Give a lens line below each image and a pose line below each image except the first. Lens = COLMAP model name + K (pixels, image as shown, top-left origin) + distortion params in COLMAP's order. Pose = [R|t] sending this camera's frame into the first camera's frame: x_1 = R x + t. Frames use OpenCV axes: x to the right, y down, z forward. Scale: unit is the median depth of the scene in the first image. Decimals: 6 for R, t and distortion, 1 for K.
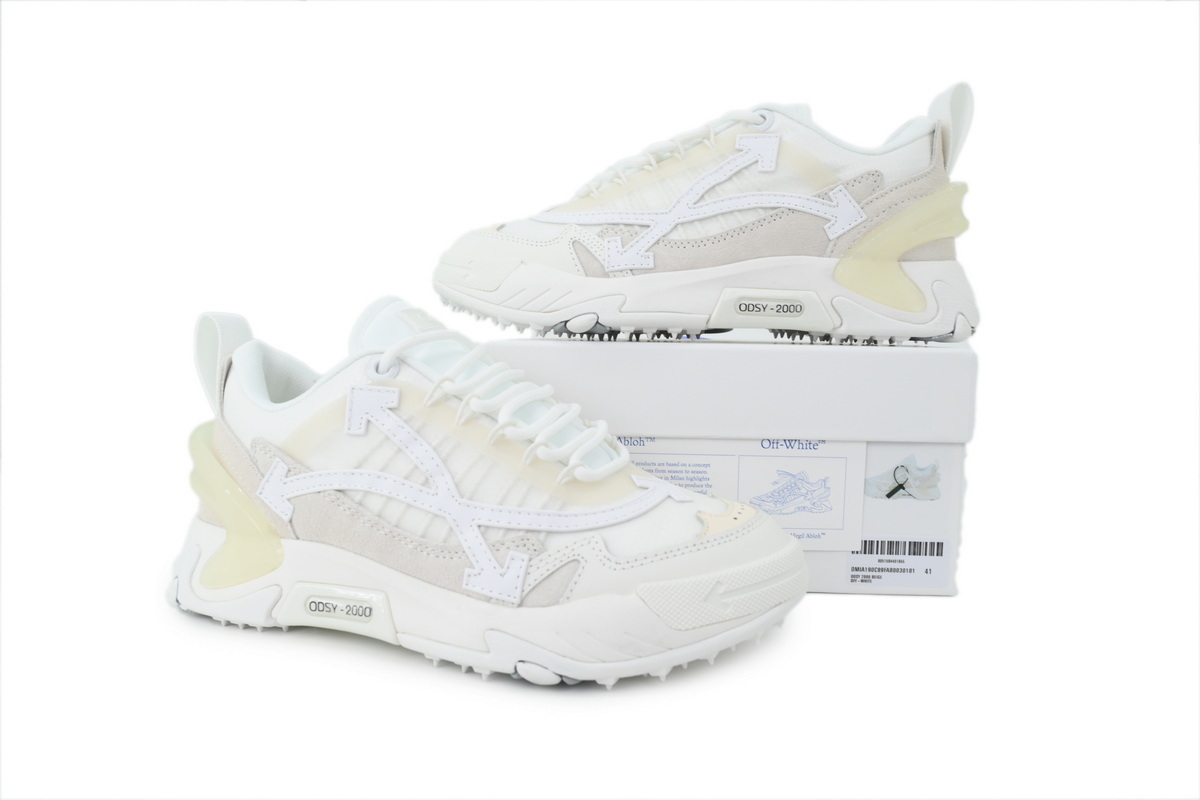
lens RADIAL K [[805.2, 0, 602.0], [0, 805.2, 405.7], [0, 0, 1]] dist [-0.000849, -0.001112]
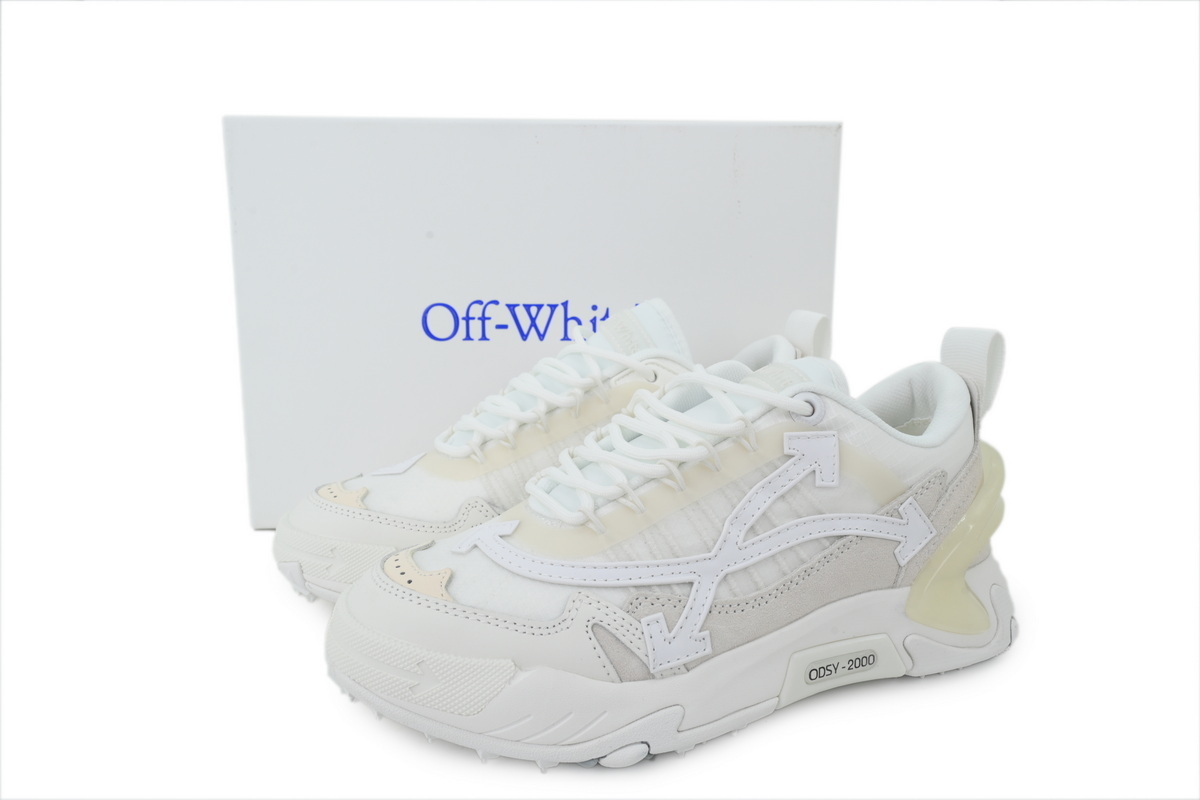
lens RADIAL K [[805.2, 0, 603.0], [0, 805.2, 404.5], [0, 0, 1]] dist [-0.000849, -0.001112]
pose [[0.916267, -0.089201, 0.390511, -0.273277], [0.055913, 0.993827, 0.095820, -0.453167], [-0.396647, -0.065962, 0.915598, 0.407719]]
